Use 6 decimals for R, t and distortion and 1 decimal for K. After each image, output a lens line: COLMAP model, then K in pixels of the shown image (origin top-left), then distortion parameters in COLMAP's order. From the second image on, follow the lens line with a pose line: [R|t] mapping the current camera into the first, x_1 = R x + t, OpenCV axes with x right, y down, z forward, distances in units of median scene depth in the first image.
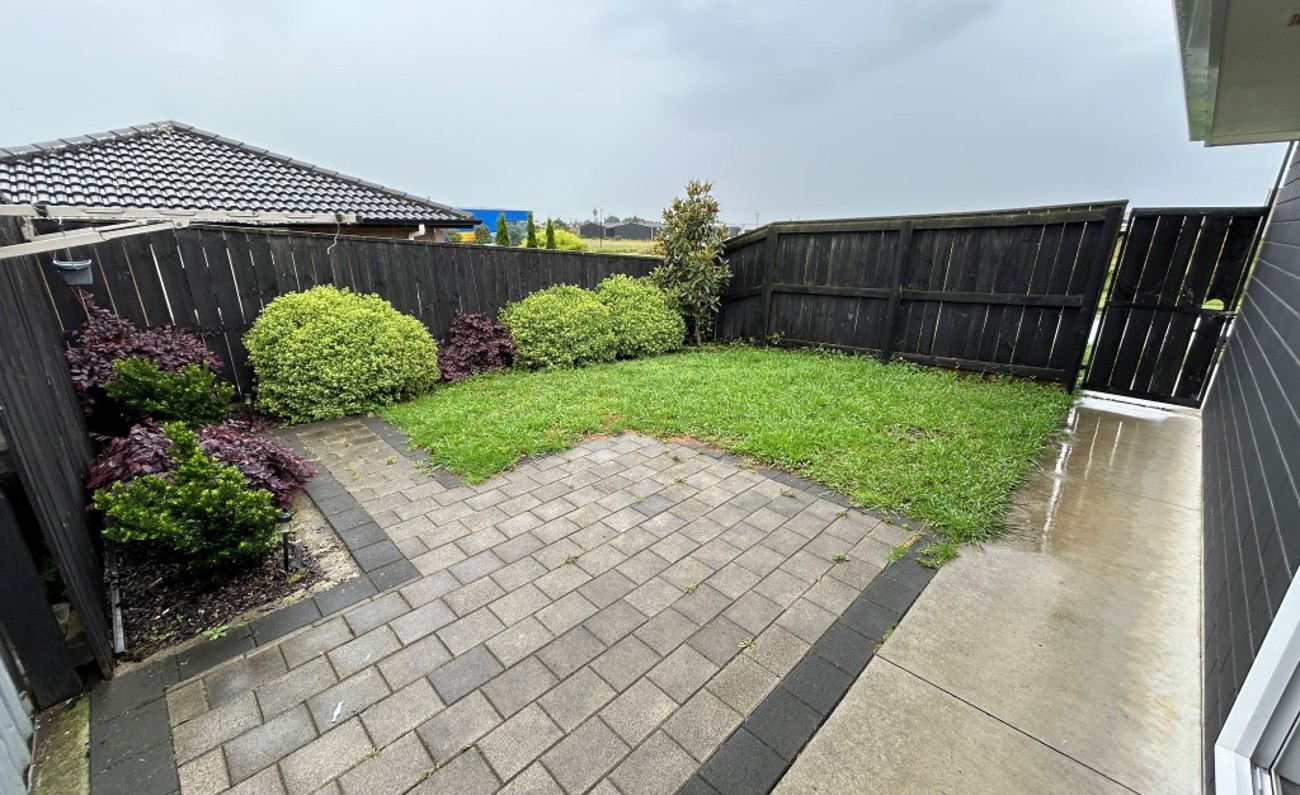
lens RADIAL K [[521.3, 0, 652.3], [0, 521.3, 398.9], [0, 0, 1]] dist [0.002924, 0.000304]
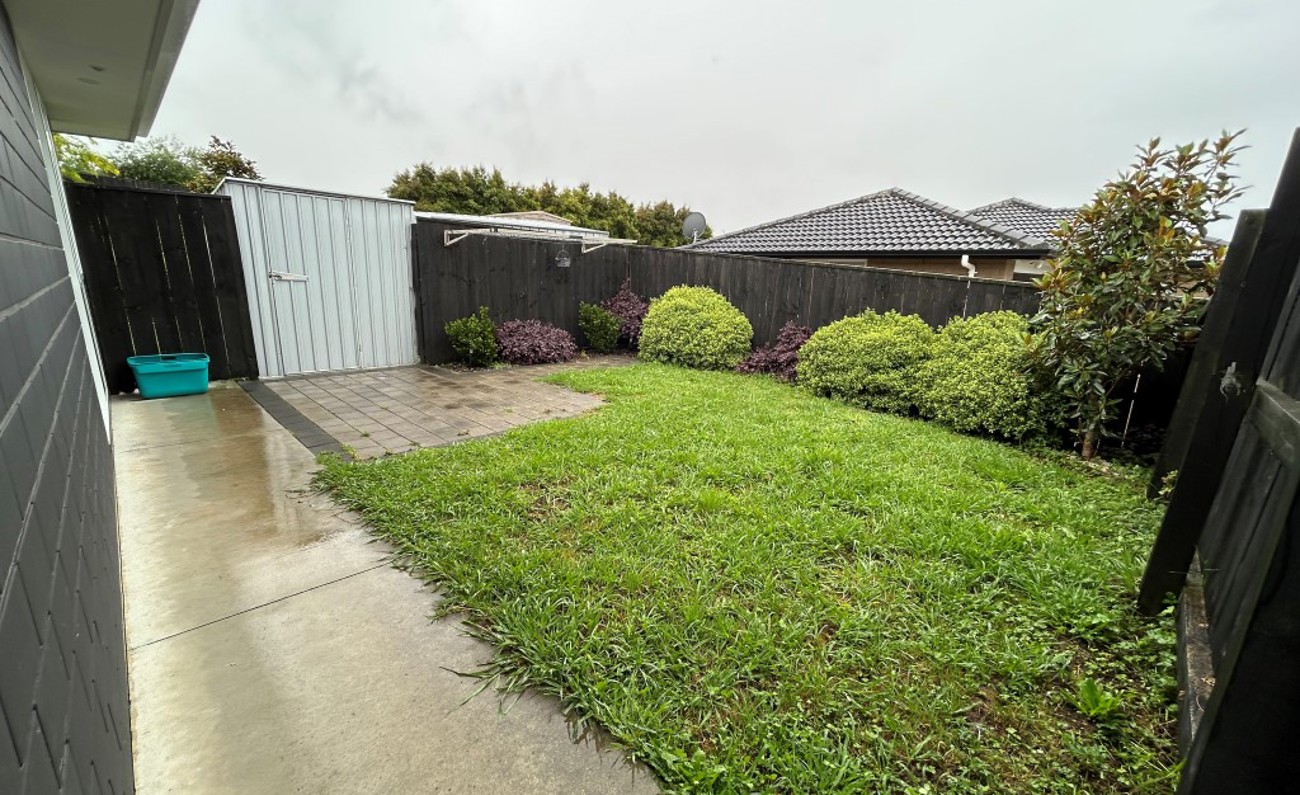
lens RADIAL K [[521.3, 0, 651.1], [0, 521.3, 406.6], [0, 0, 1]] dist [0.002924, 0.000304]
pose [[0.014351, 0.241455, -0.970306, 0.888677], [-0.338952, 0.914124, 0.222461, -0.178165], [0.940694, 0.325695, 0.094961, 0.803652]]
